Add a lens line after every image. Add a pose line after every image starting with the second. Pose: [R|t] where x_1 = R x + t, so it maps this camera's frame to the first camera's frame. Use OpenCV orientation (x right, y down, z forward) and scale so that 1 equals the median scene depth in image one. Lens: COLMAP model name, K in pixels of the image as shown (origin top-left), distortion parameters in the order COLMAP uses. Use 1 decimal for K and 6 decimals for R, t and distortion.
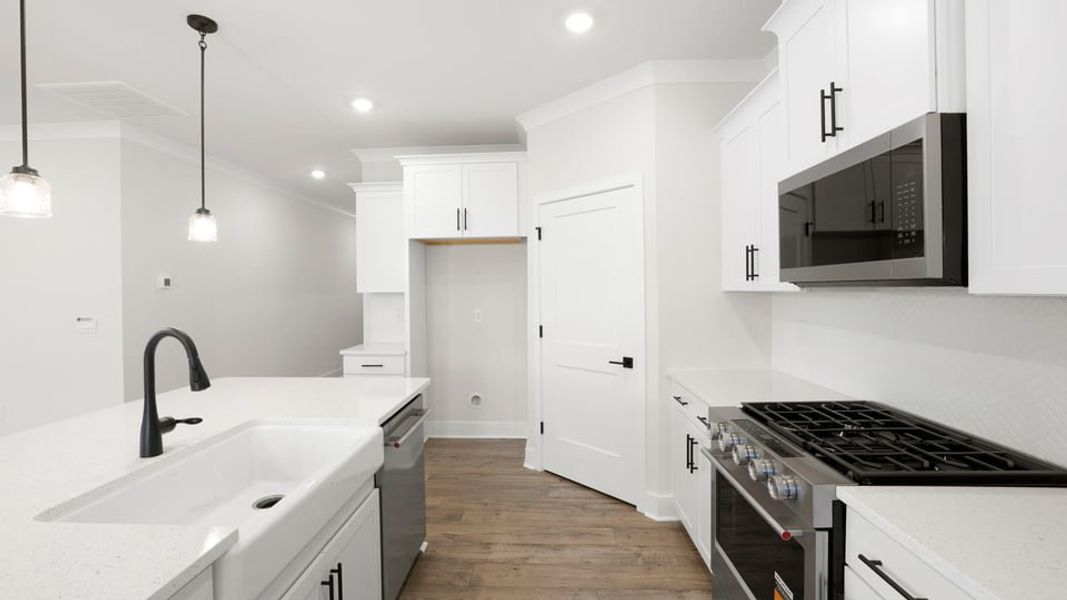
lens RADIAL K [[466.8, 0, 523.4], [0, 466.8, 291.5], [0, 0, 1]] dist [-0.008452, 0.000278]
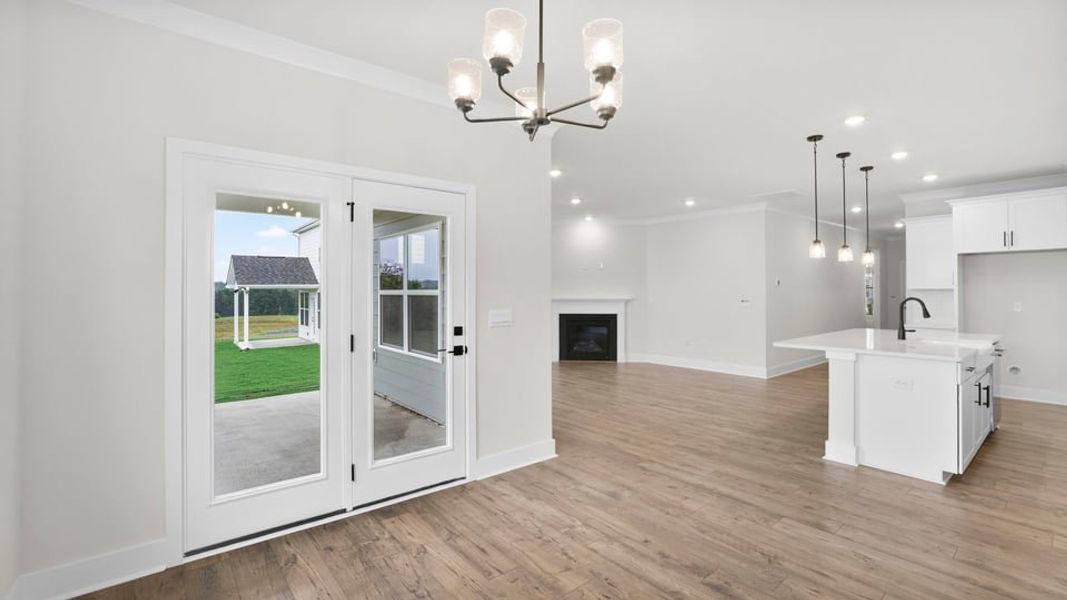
lens RADIAL K [[466.8, 0, 525.3], [0, 466.8, 291.1], [0, 0, 1]] dist [-0.008452, 0.000278]
pose [[0.676906, 0.010896, -0.735989, -0.095913], [-0.013075, 0.999911, 0.002777, 0.024716], [0.735953, 0.007743, 0.676988, -1.149743]]
